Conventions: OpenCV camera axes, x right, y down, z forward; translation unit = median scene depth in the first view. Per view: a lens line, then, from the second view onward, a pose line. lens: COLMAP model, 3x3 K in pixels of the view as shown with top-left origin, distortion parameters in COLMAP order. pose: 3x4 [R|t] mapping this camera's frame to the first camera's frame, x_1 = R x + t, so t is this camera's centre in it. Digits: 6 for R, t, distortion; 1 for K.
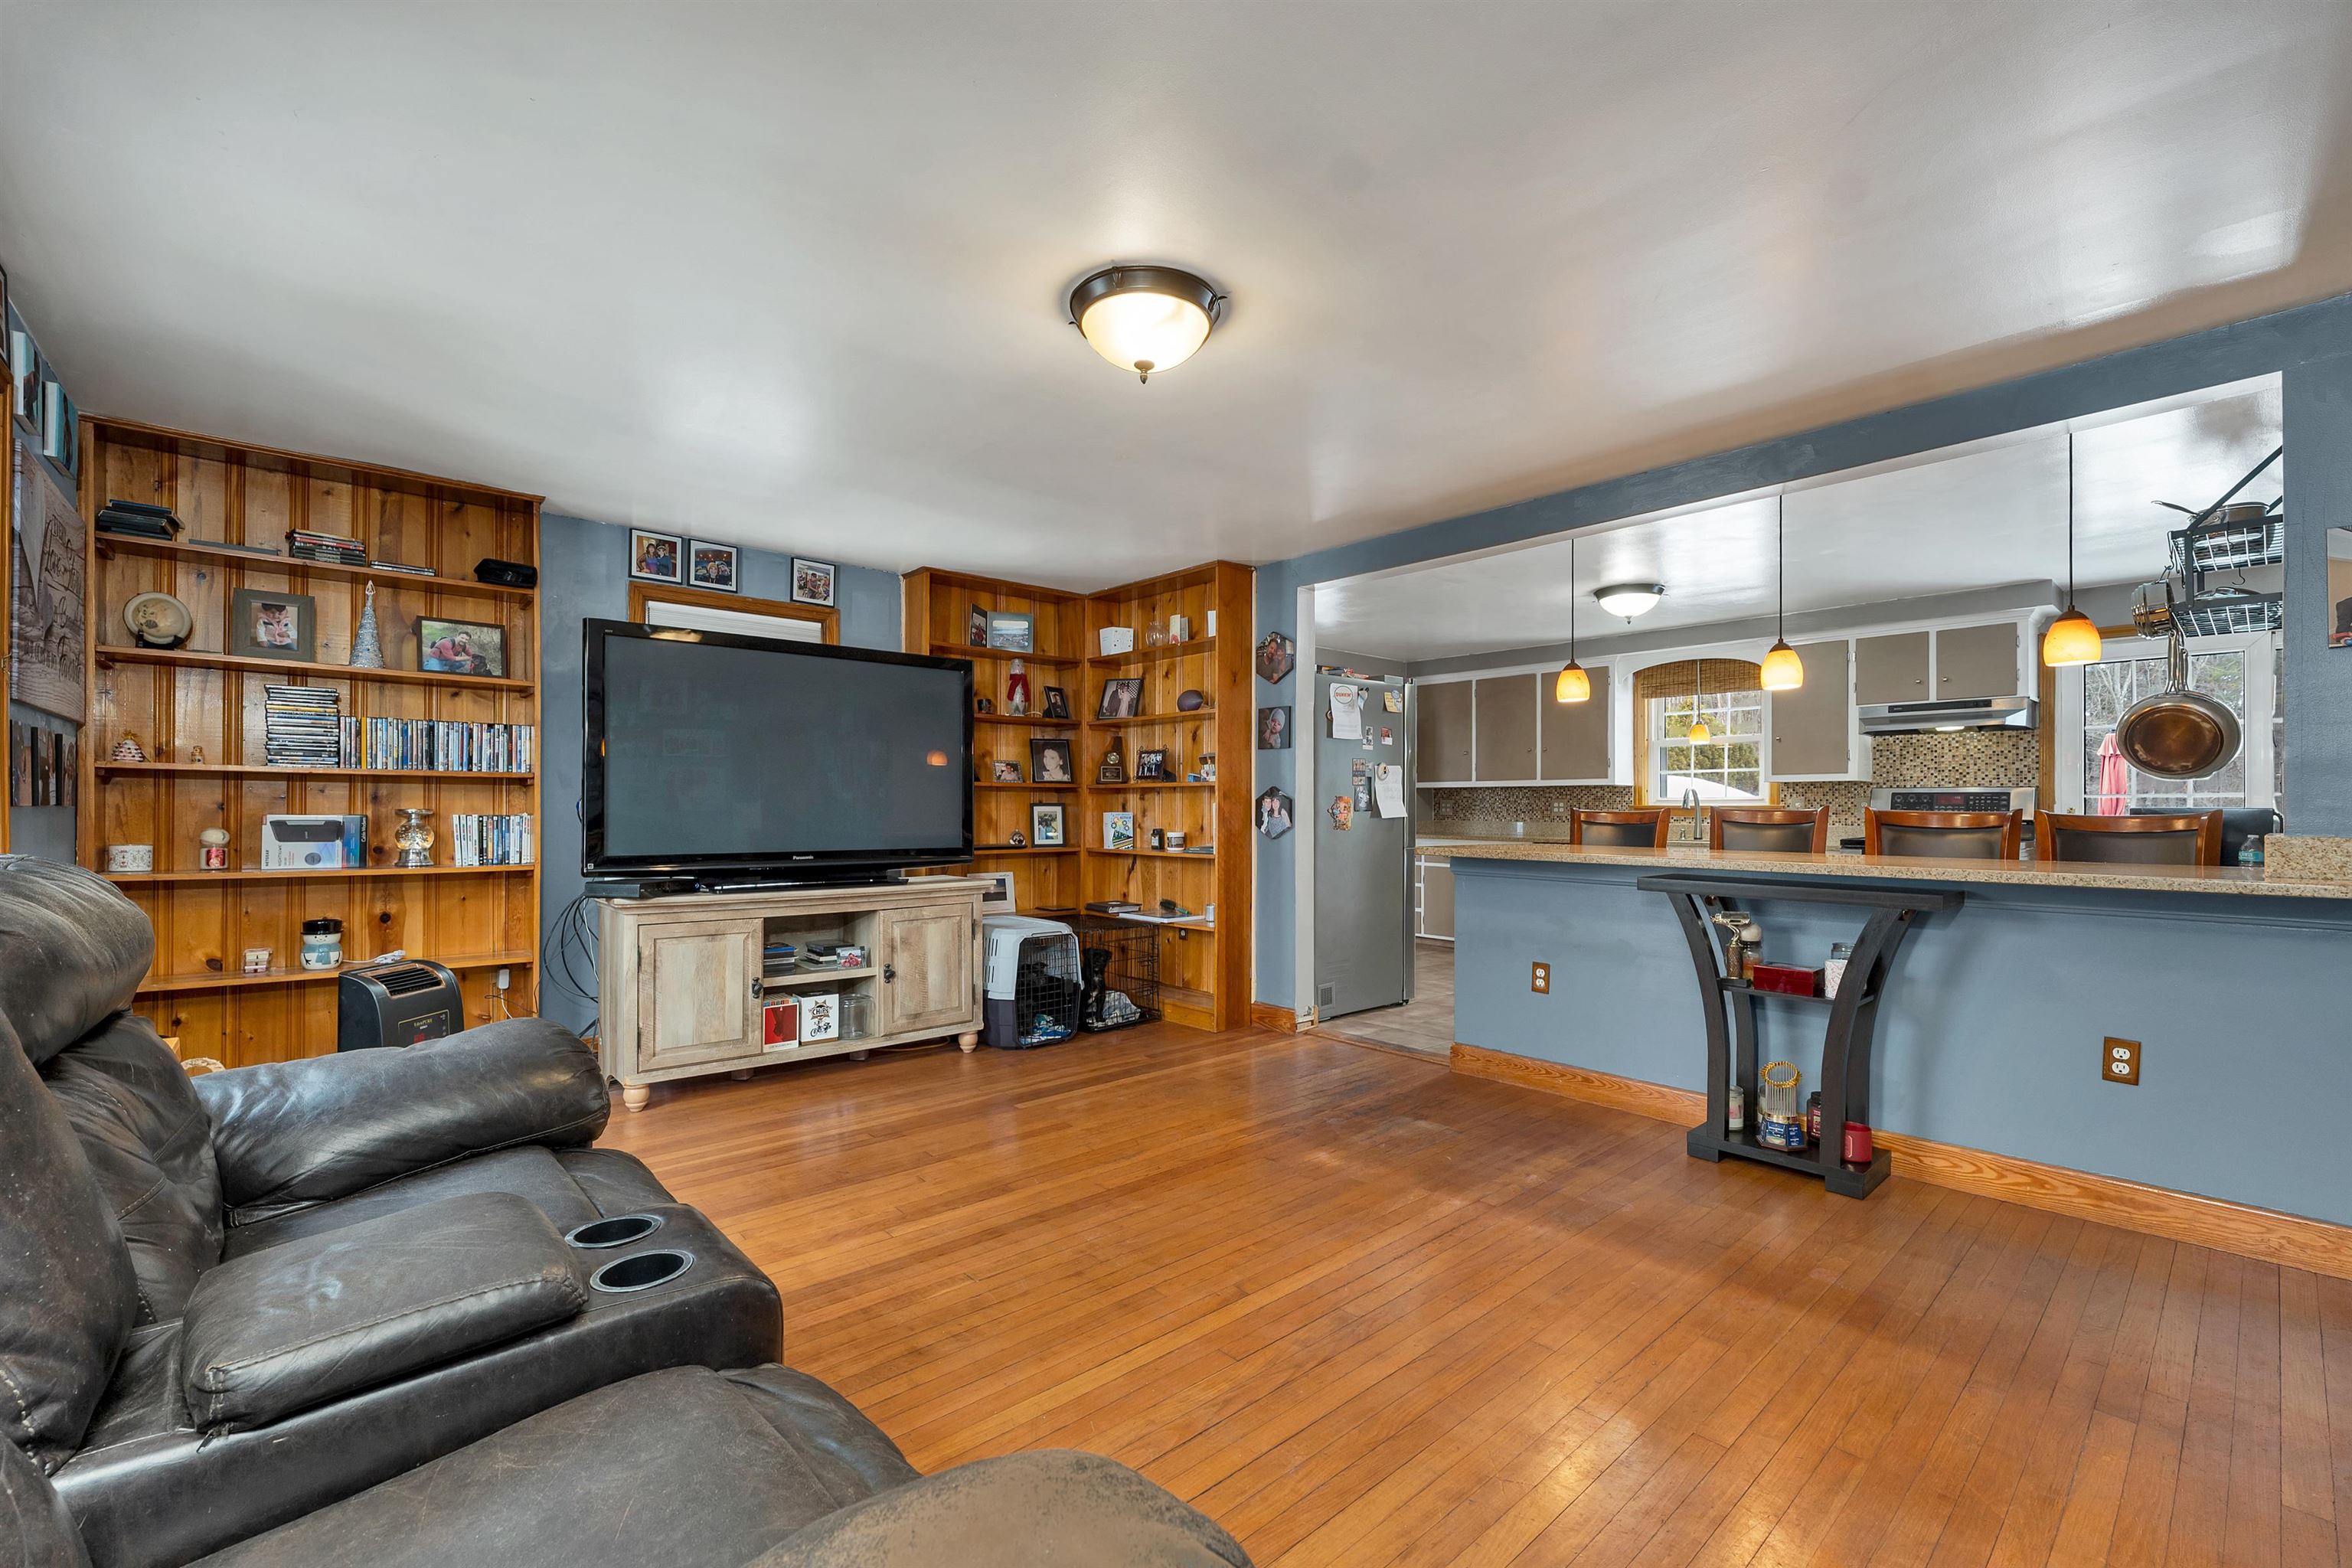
lens RADIAL K [[982.5, 0, 1180.4], [0, 982.5, 806.1], [0, 0, 1]] dist [-0.001737, -0.000190]
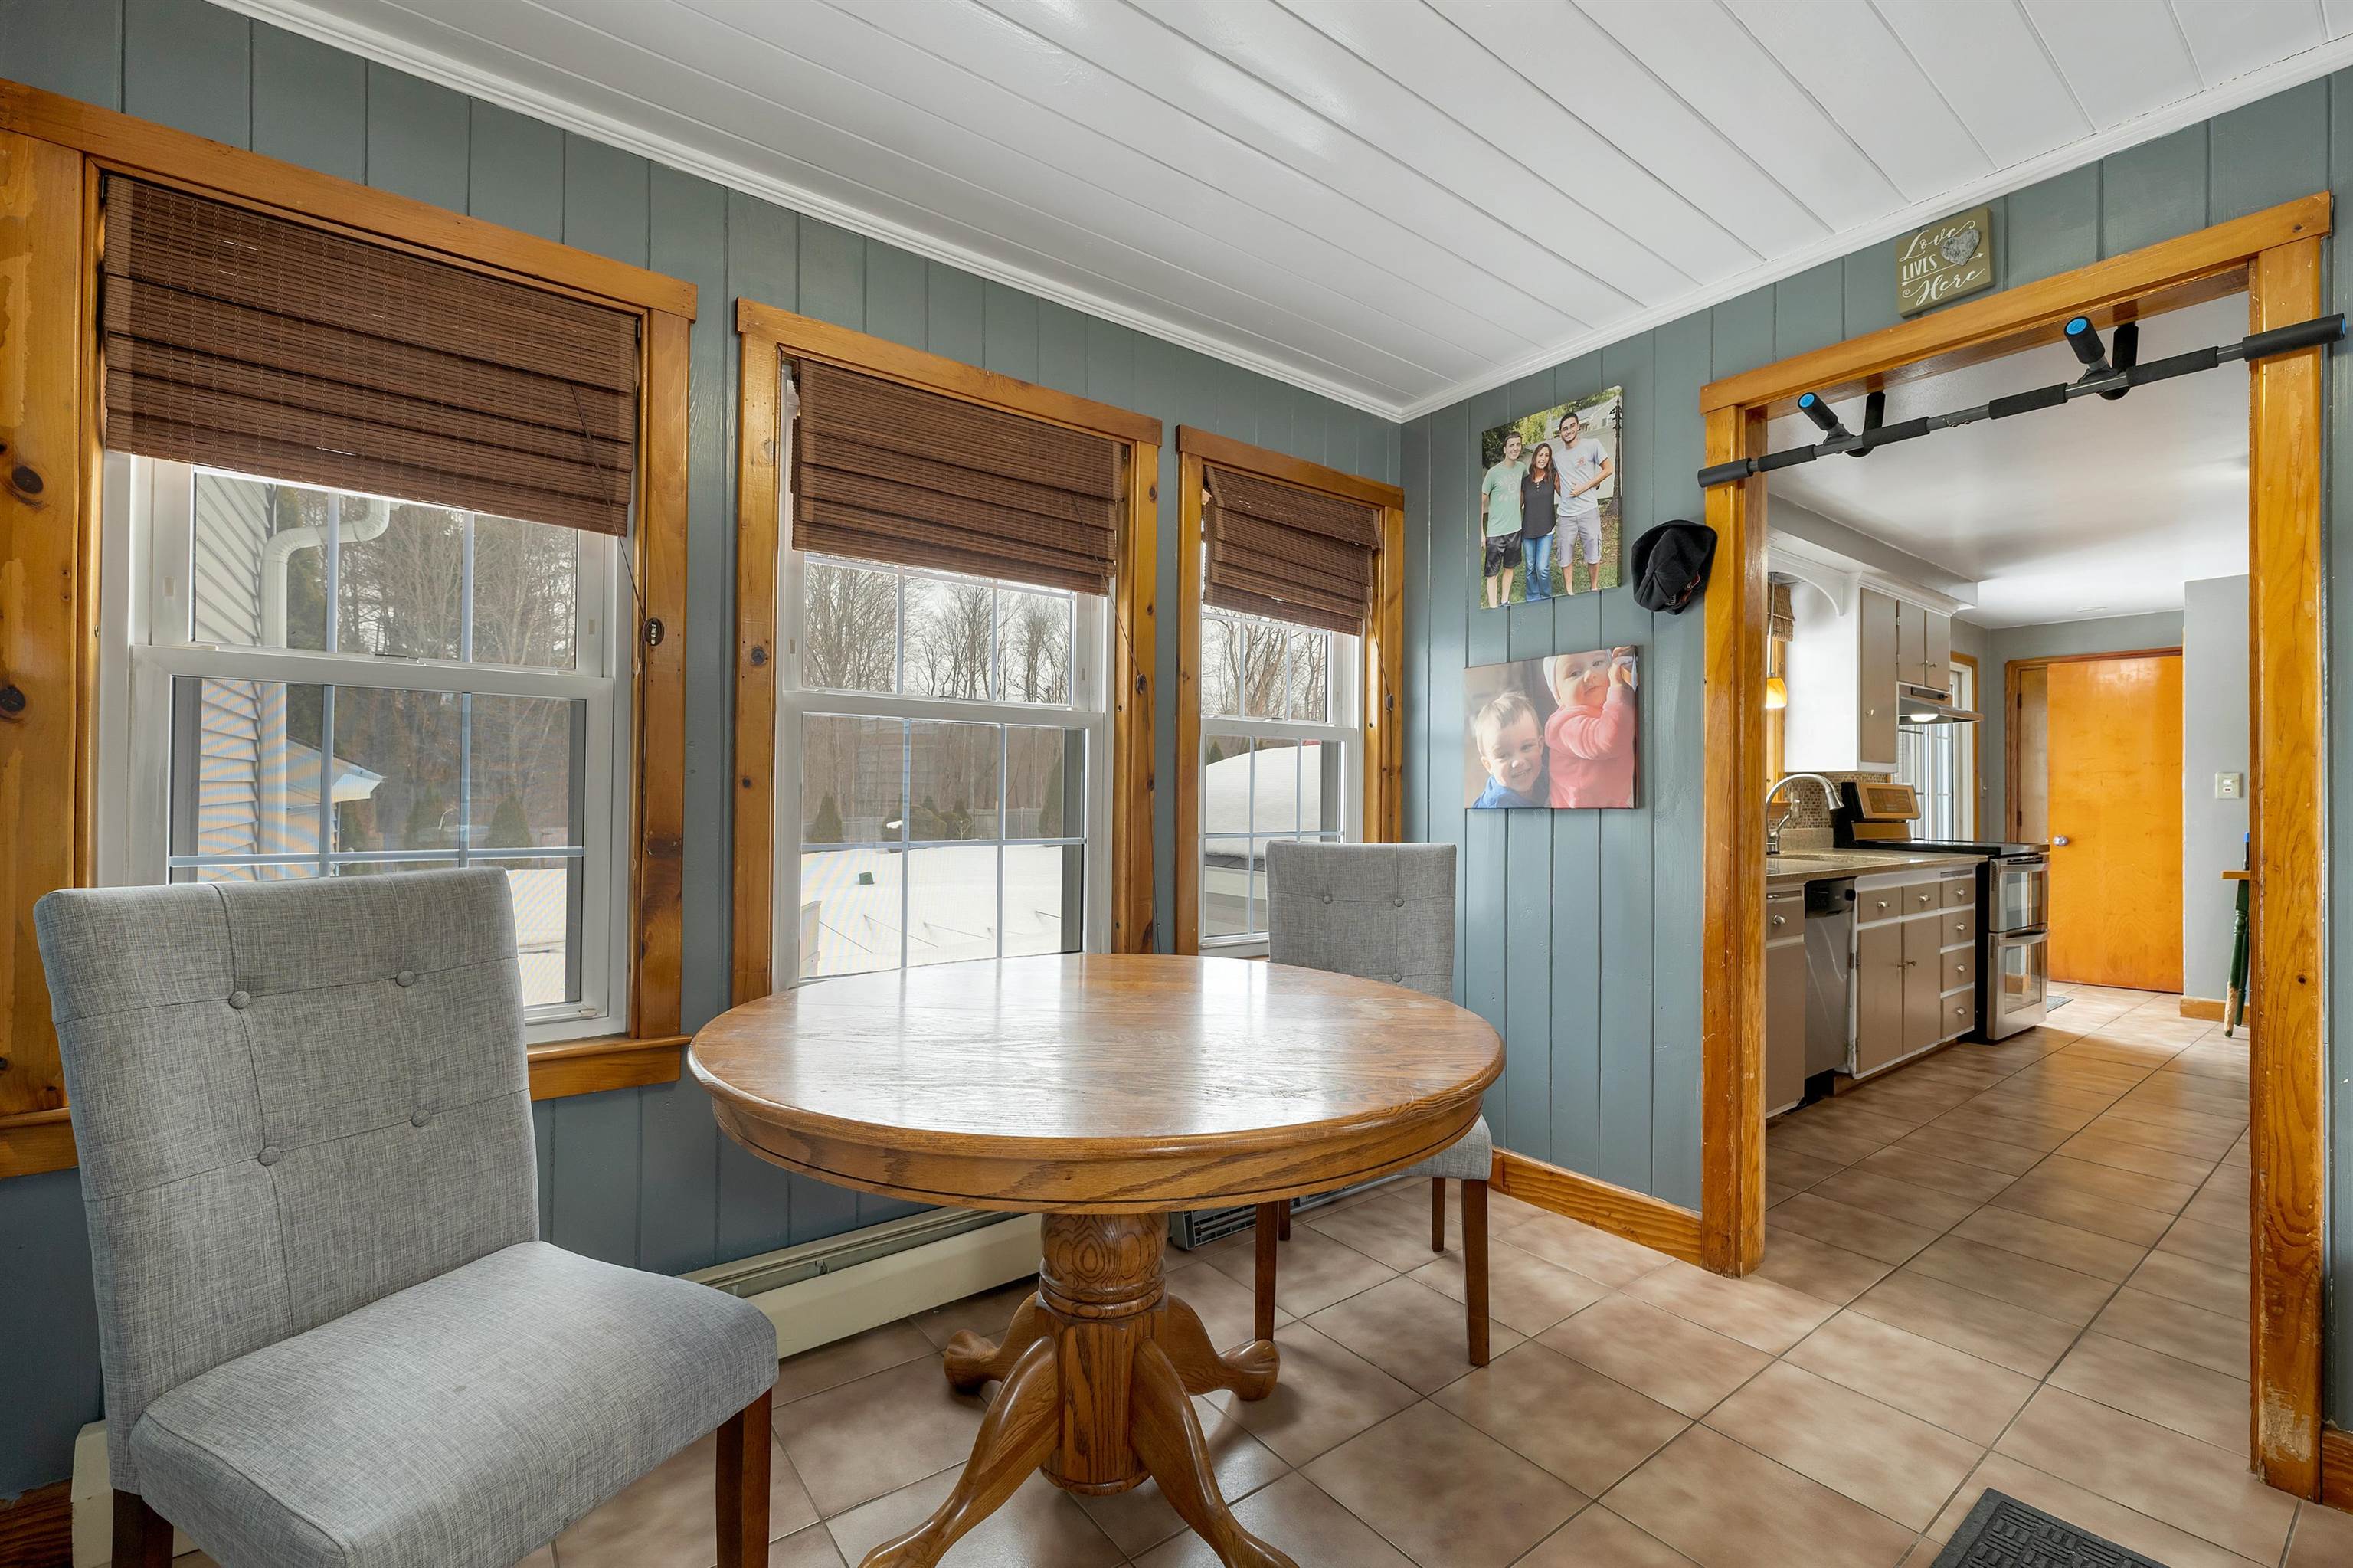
lens RADIAL K [[983.9, 0, 1176.5], [0, 983.9, 784.0], [0, 0, 1]] dist [0.002134, 0.000354]
pose [[0.087403, 0.006977, 0.996149, -0.249778], [-0.011669, 0.999914, -0.005979, -0.006489], [-0.996105, -0.011101, 0.087477, 2.045516]]
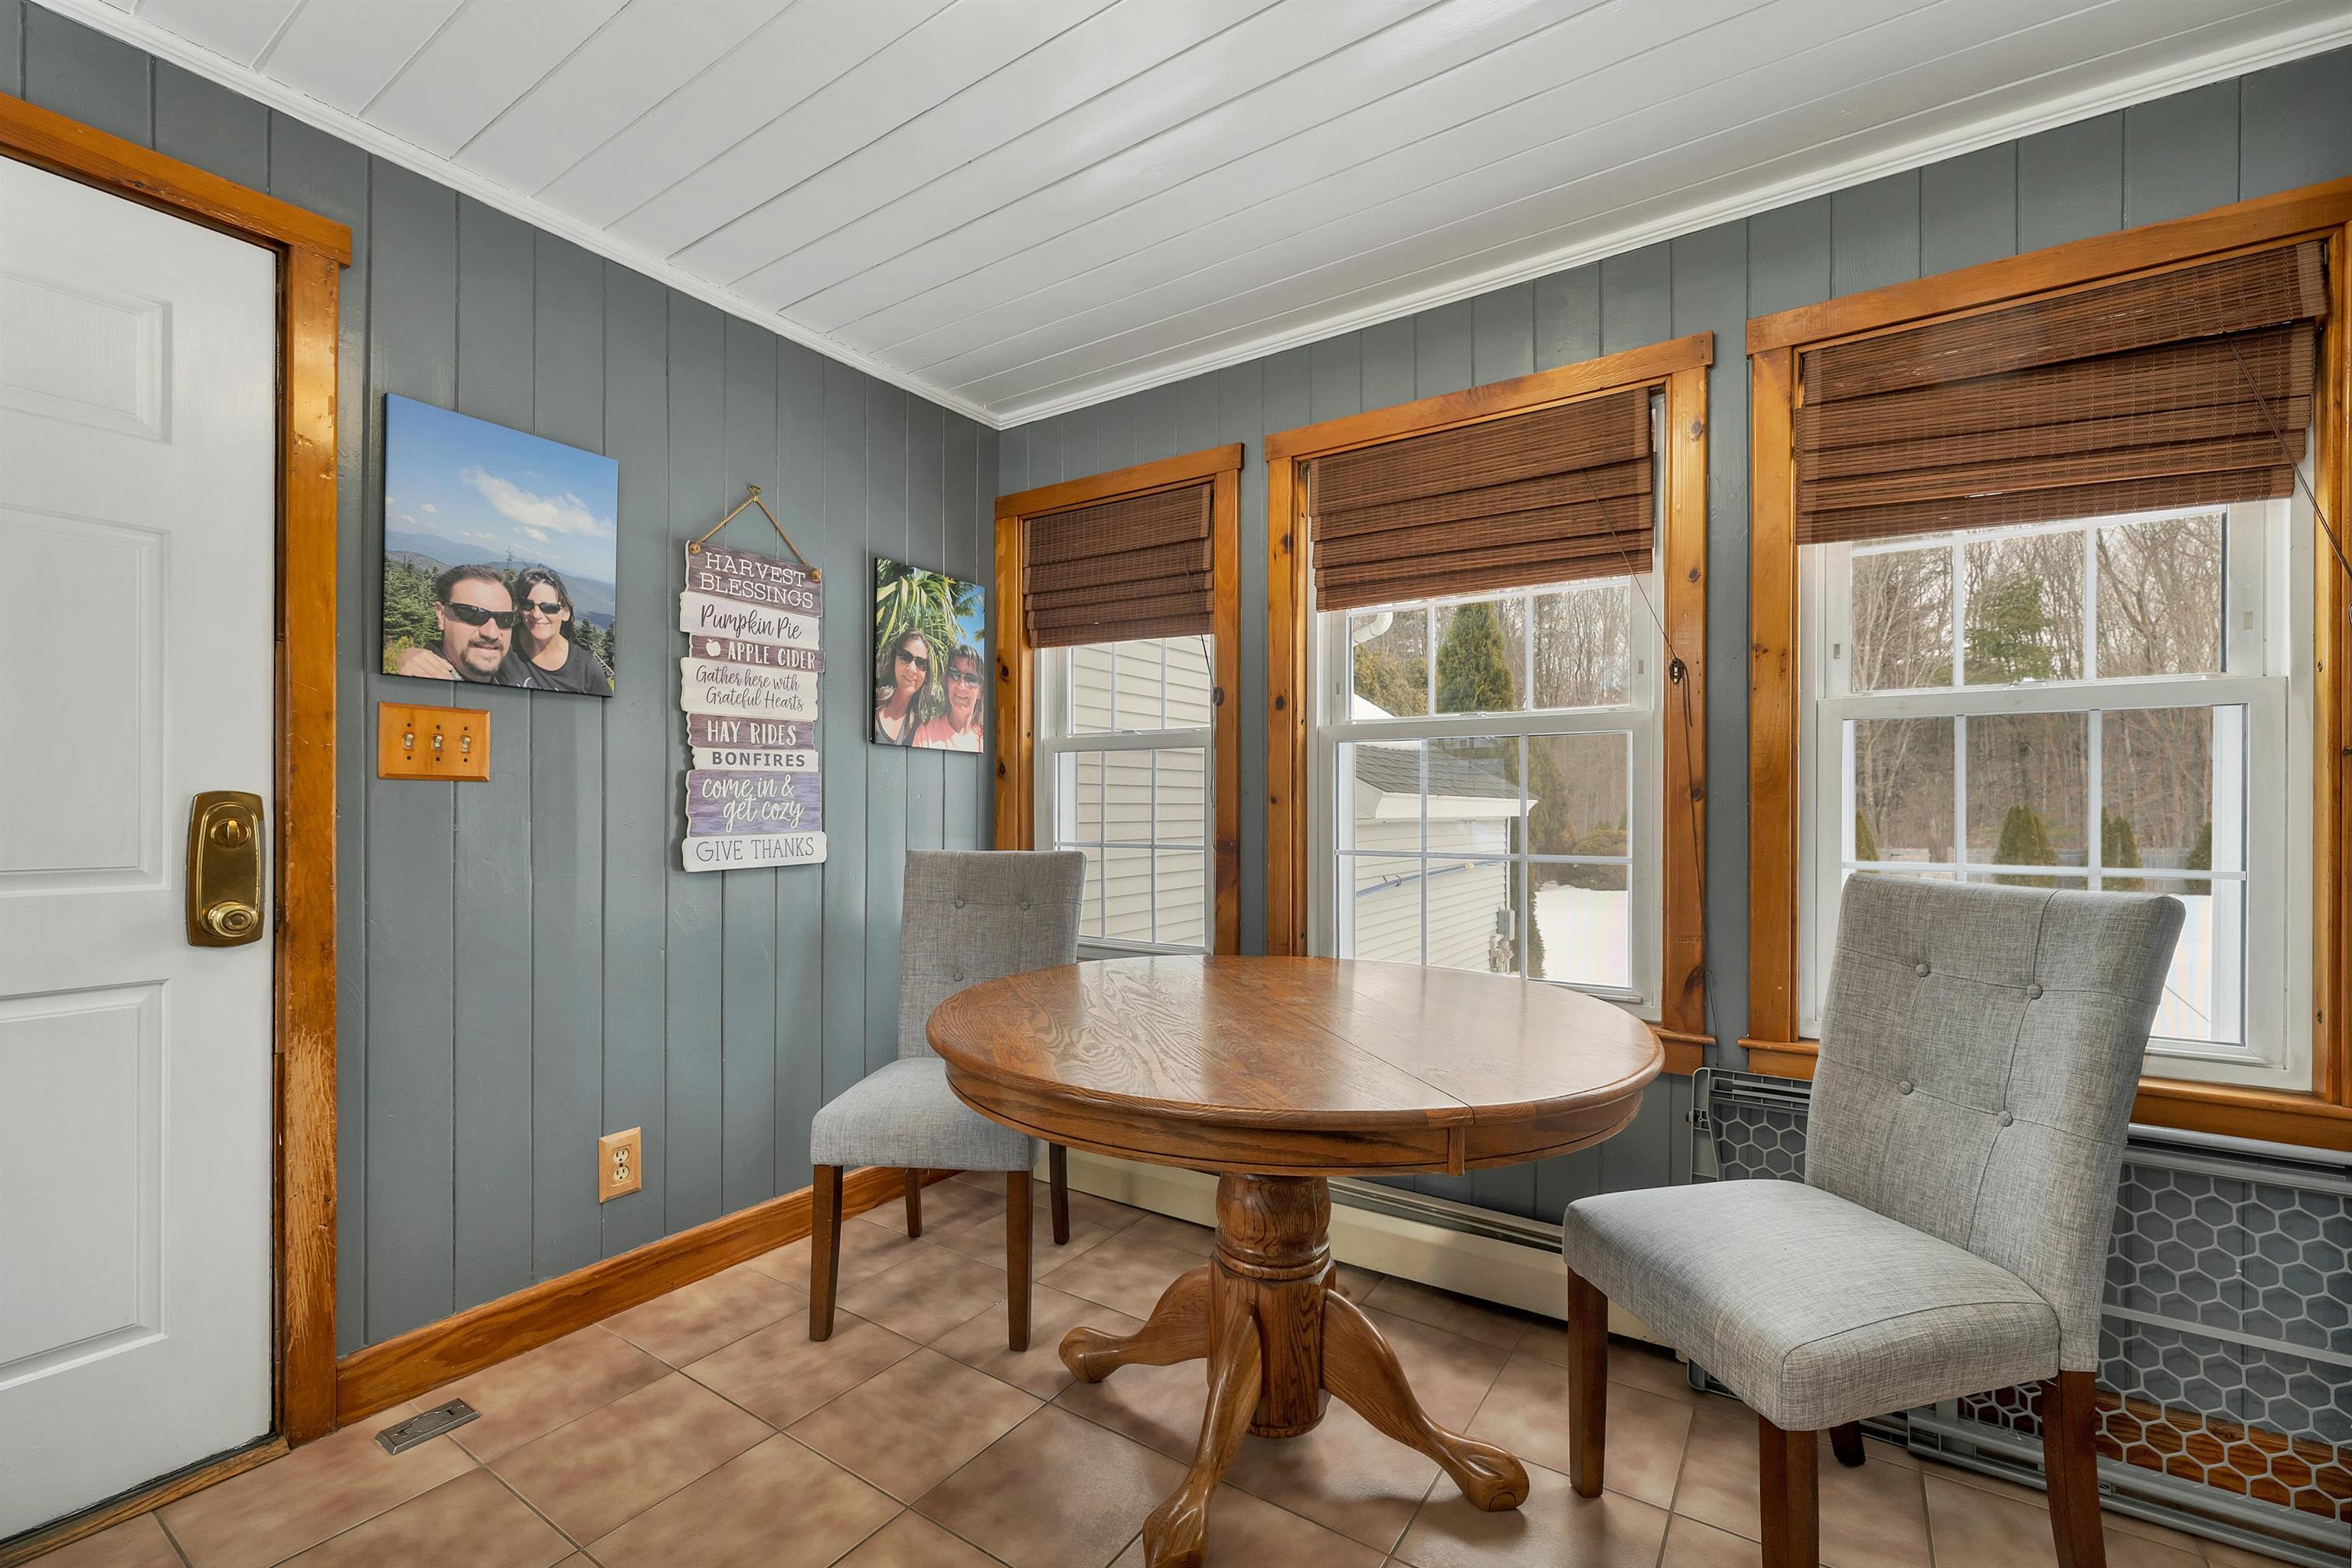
lens RADIAL K [[968.4, 0, 1224.3], [0, 968.4, 806.8], [0, 0, 1]] dist [-0.001510, -0.000175]
pose [[0.962038, -0.003507, 0.272893, 0.010743], [0.002670, 0.999991, 0.003438, -0.005343], [-0.272903, -0.002578, 0.962038, 1.702823]]
